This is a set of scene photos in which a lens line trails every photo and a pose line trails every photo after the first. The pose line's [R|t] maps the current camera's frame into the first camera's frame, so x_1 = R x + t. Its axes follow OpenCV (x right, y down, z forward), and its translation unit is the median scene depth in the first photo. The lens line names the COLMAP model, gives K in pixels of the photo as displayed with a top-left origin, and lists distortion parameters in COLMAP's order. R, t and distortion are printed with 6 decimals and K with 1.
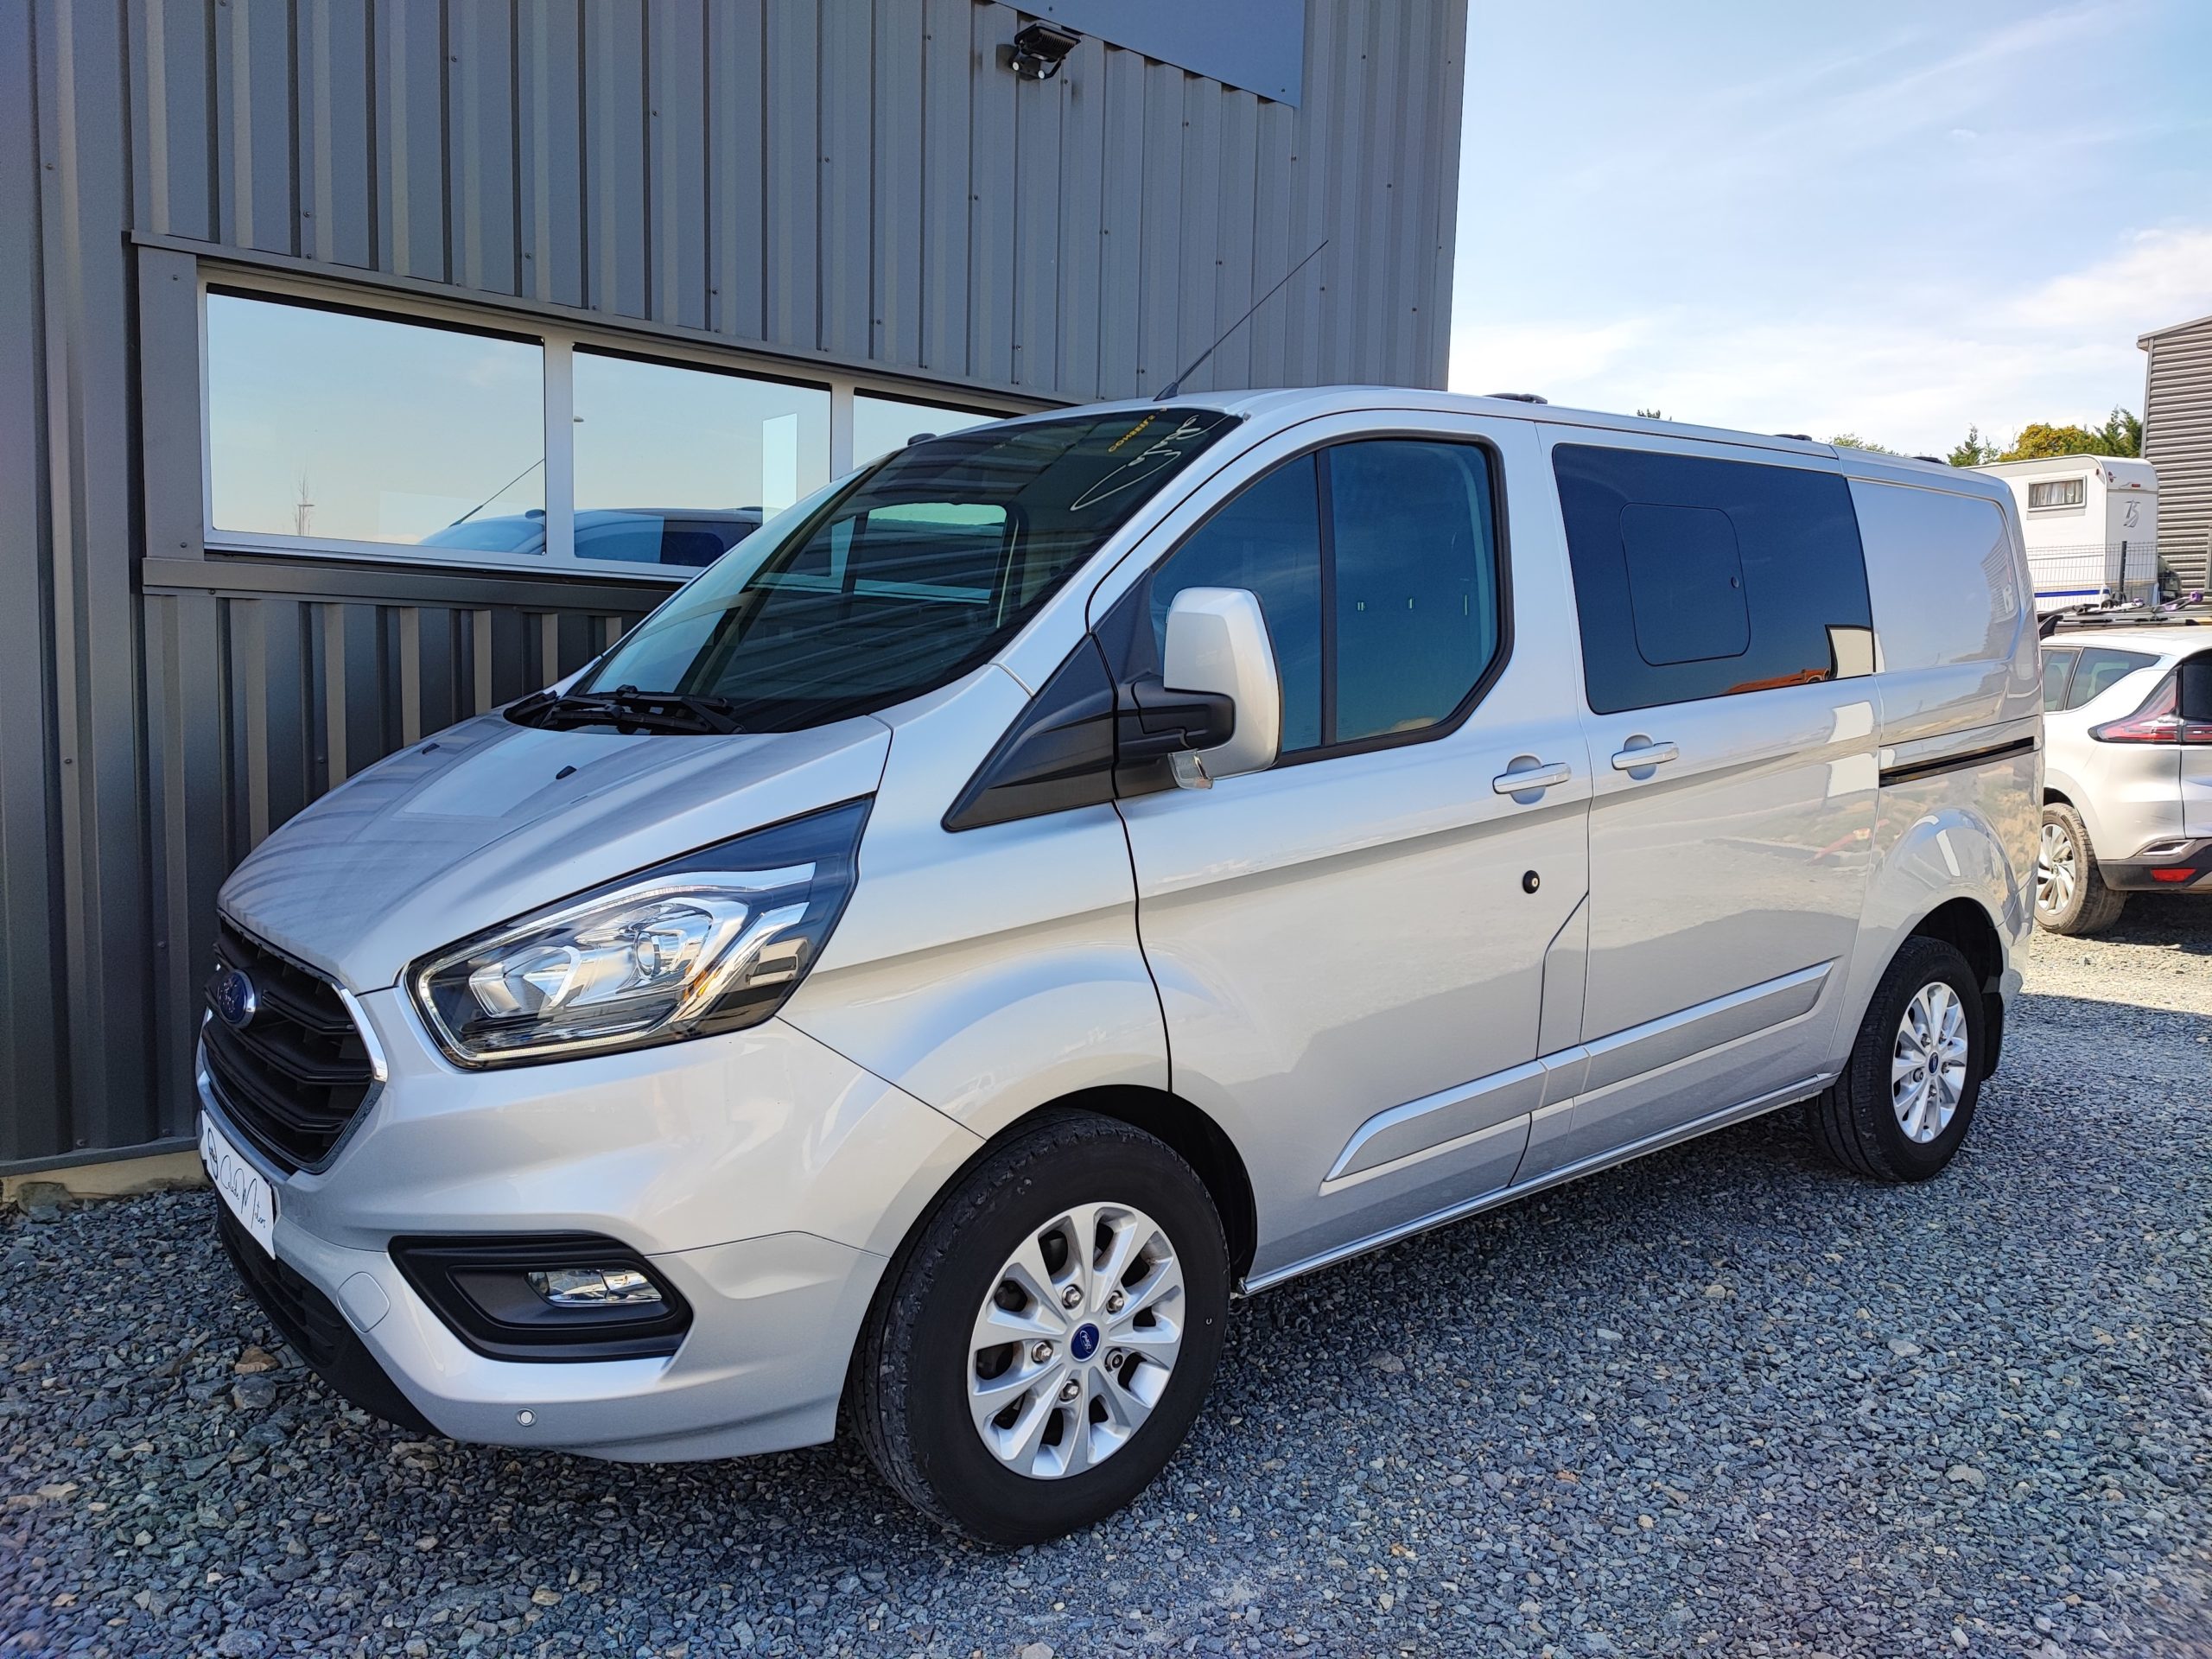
lens RADIAL K [[1605.1, 0, 1090.1], [0, 1605.1, 830.8], [0, 0, 1]] dist [0.041348, -0.047681]
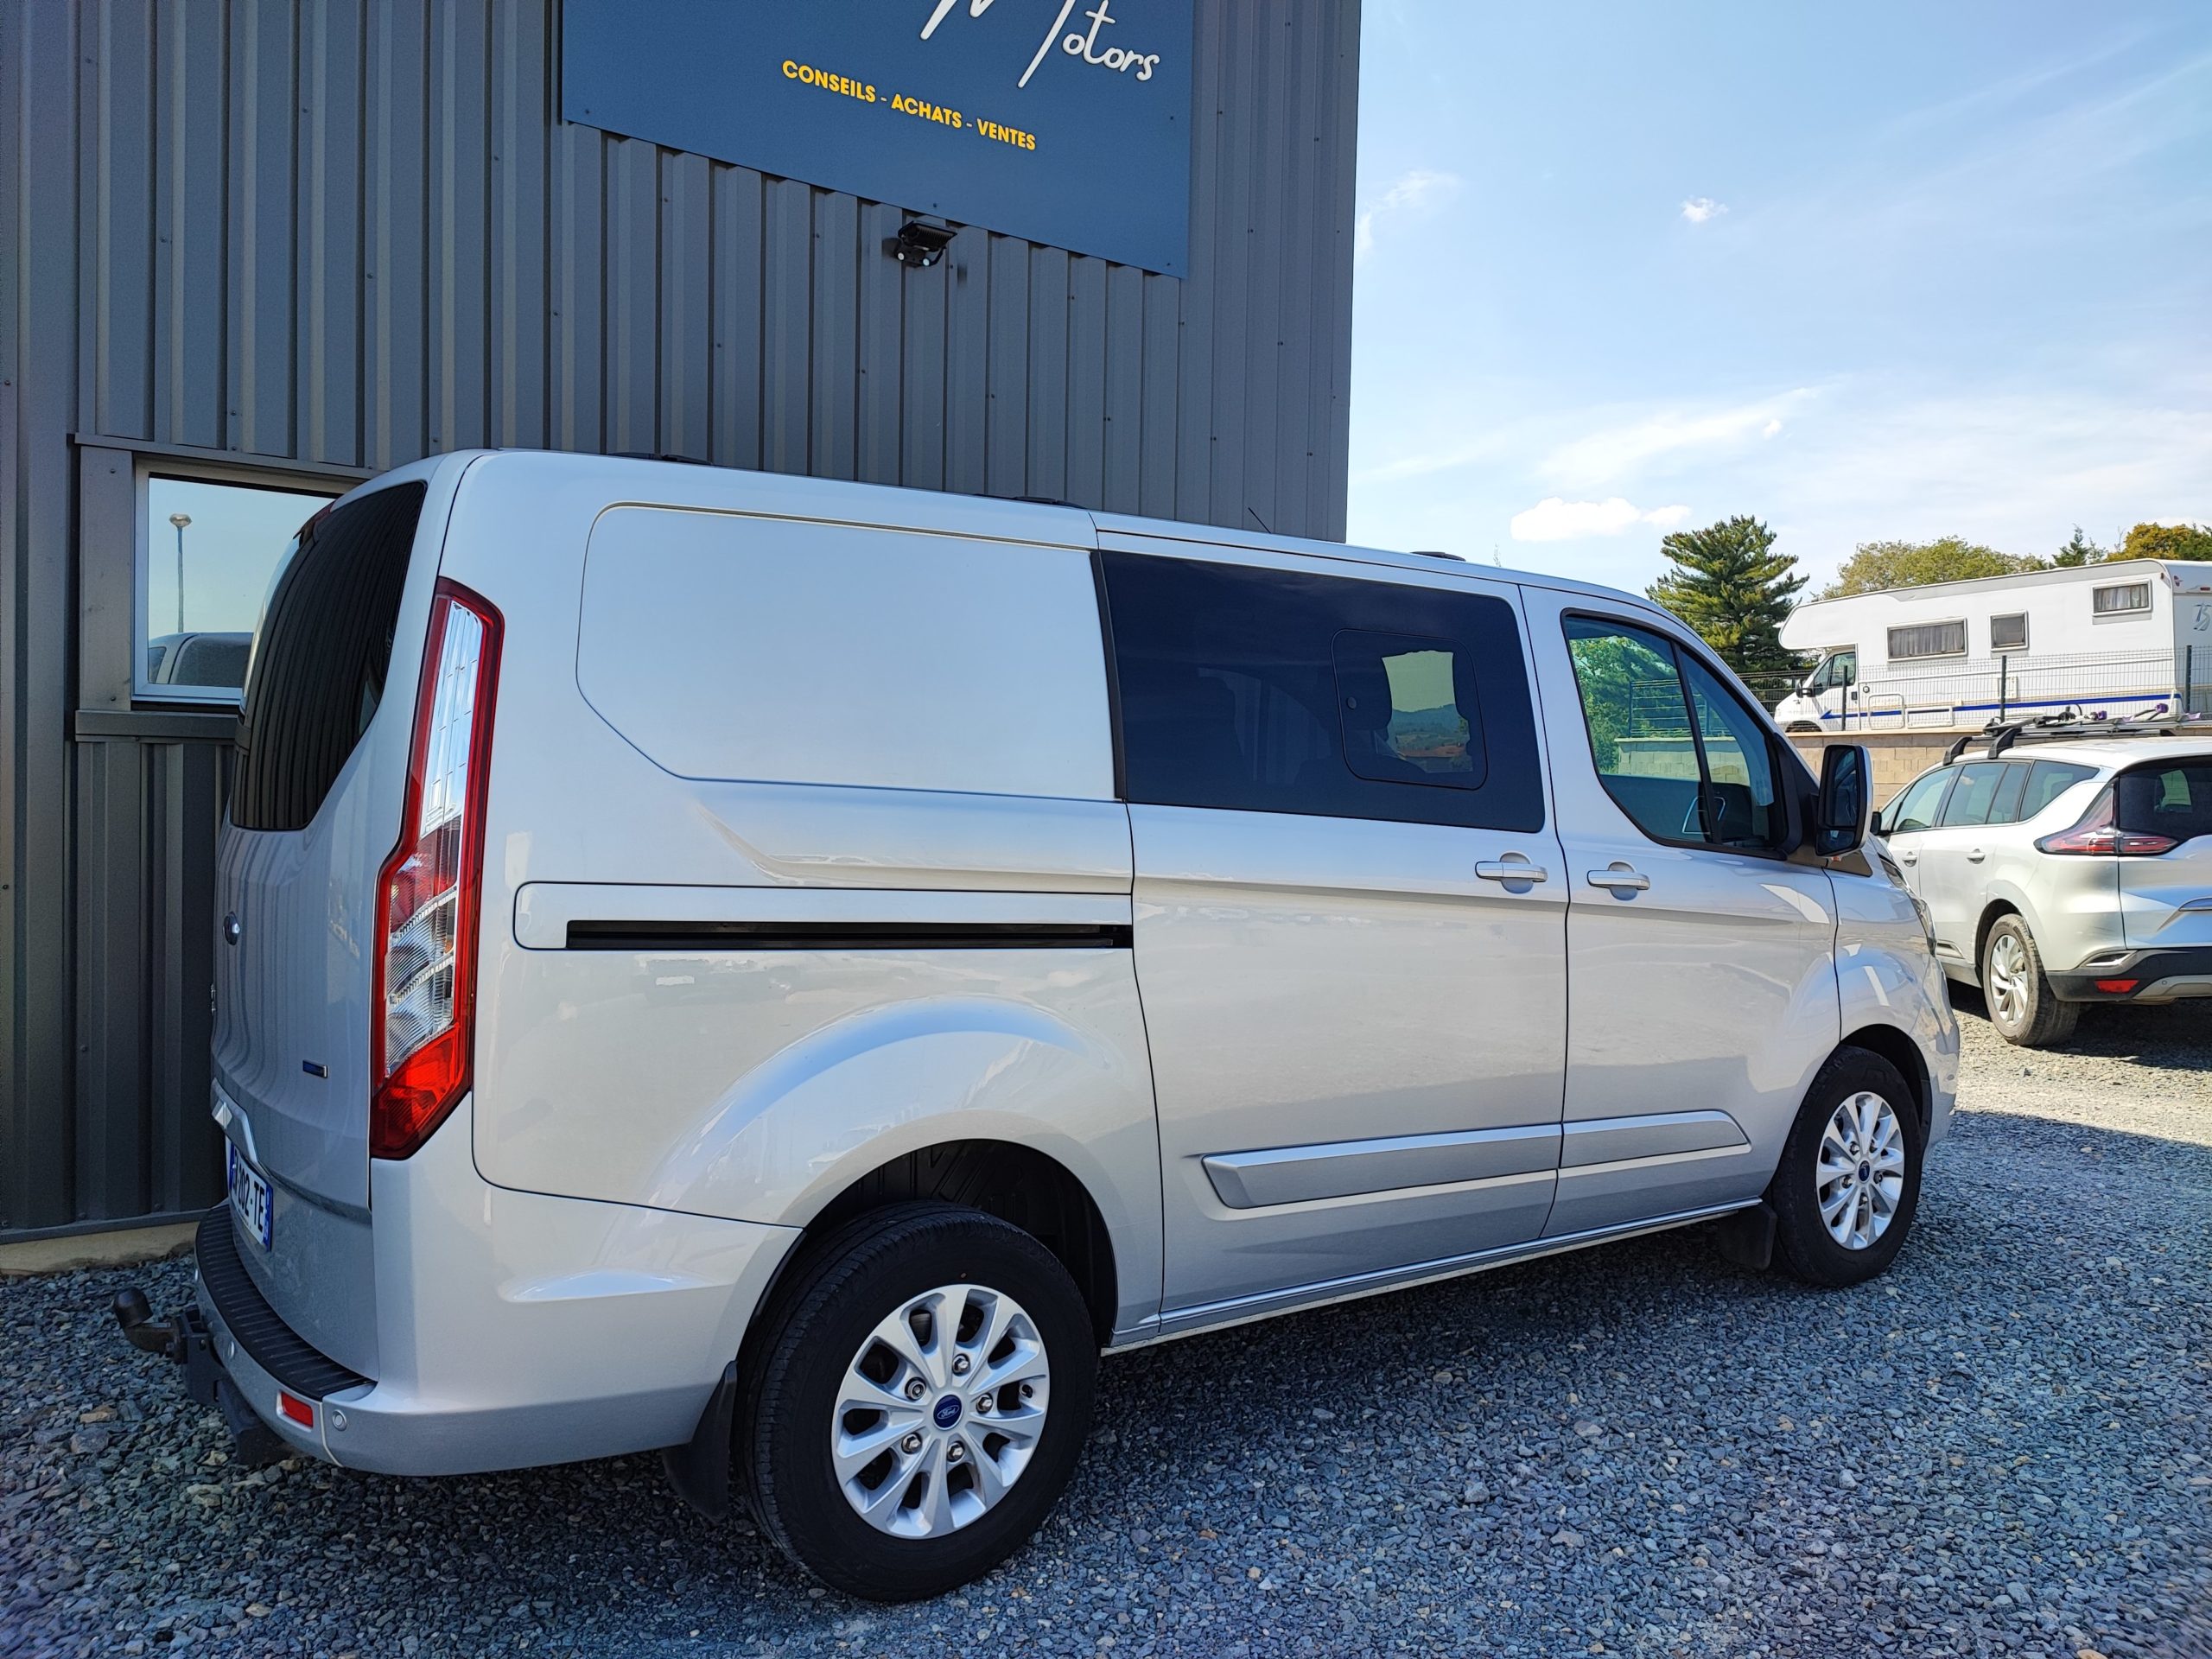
lens RADIAL K [[1605.1, 0, 1102.5], [0, 1605.1, 837.7], [0, 0, 1]] dist [0.041348, -0.047681]
pose [[0.998066, -0.005079, -0.061951, 0.191597], [0.001203, 0.998047, -0.062457, -0.004656], [0.062147, 0.062261, 0.996123, -0.087309]]
